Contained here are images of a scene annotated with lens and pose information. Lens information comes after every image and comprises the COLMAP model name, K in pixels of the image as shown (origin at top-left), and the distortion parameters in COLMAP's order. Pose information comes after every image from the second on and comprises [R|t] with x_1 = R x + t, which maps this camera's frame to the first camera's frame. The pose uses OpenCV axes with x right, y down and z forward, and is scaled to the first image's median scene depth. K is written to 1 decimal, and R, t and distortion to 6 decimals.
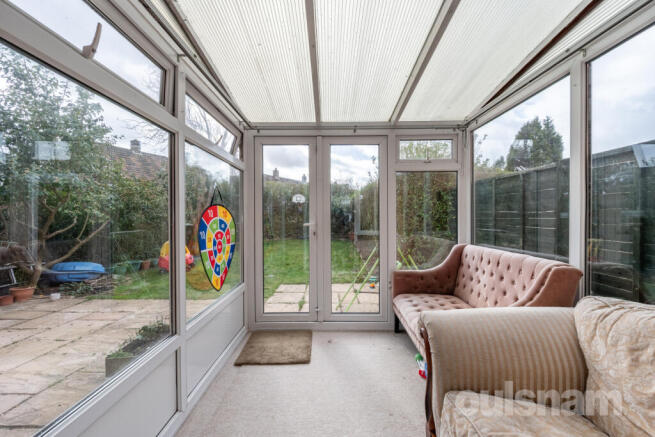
lens RADIAL K [[256.0, 0, 327.9], [0, 256.0, 219.5], [0, 0, 1]] dist [0.000048, -0.000256]
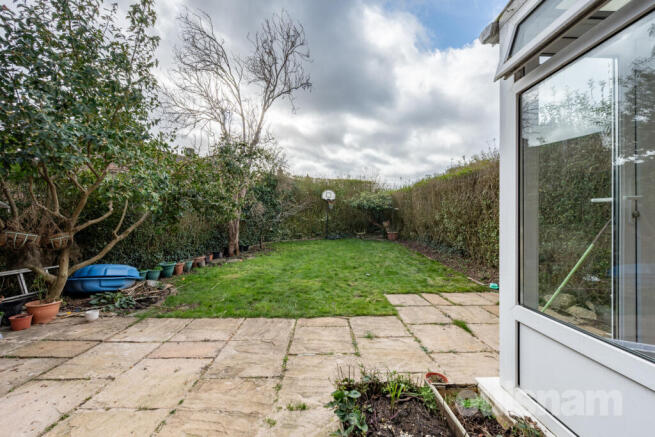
lens RADIAL K [[256.0, 0, 326.9], [0, 256.0, 217.2], [0, 0, 1]] dist [0.000048, -0.000256]
pose [[0.999744, 0.004636, 0.022124, -0.408330], [-0.004221, 0.999815, -0.018769, 0.044889], [-0.022207, 0.018671, 0.999579, 0.265663]]
